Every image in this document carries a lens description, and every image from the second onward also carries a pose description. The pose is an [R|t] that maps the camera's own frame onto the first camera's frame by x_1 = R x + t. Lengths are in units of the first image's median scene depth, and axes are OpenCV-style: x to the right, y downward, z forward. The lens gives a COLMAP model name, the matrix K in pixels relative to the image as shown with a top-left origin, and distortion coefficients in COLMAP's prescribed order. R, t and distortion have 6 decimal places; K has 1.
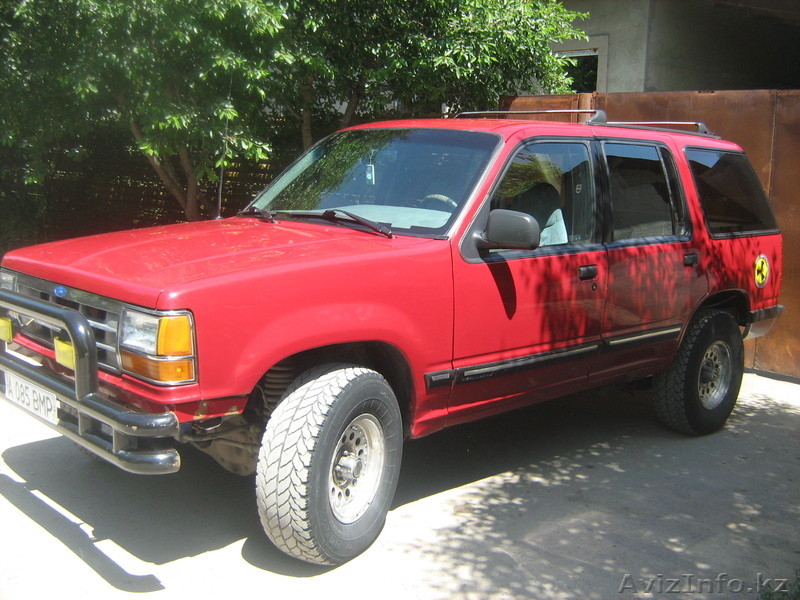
lens RADIAL K [[920.7, 0, 401.3], [0, 920.7, 297.2], [0, 0, 1]] dist [-0.110870, 0.000000]
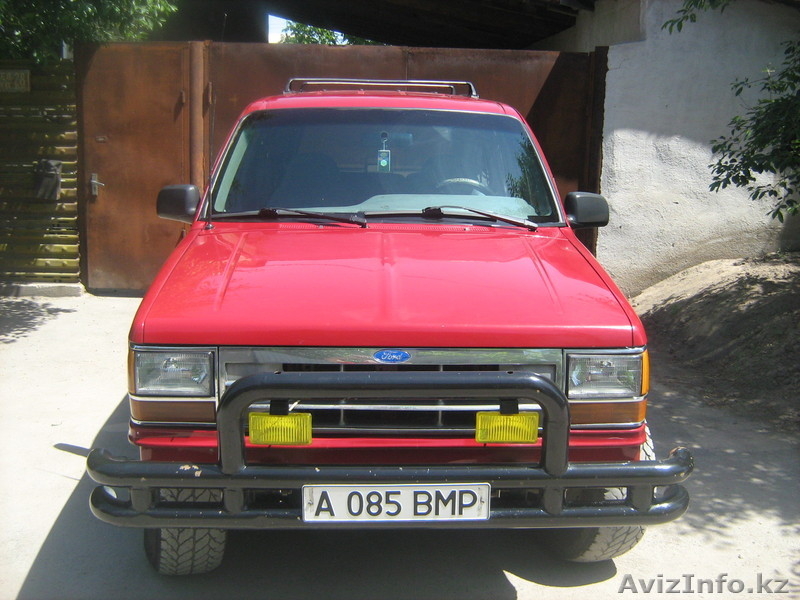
lens RADIAL K [[920.7, 0, 400.5], [0, 920.7, 302.0], [0, 0, 1]] dist [-0.110870, 0.000000]
pose [[0.660560, -0.180828, 0.728671, -0.762428], [0.112900, 0.983449, 0.141706, -0.132039], [-0.742236, -0.011338, 0.670043, 0.399119]]
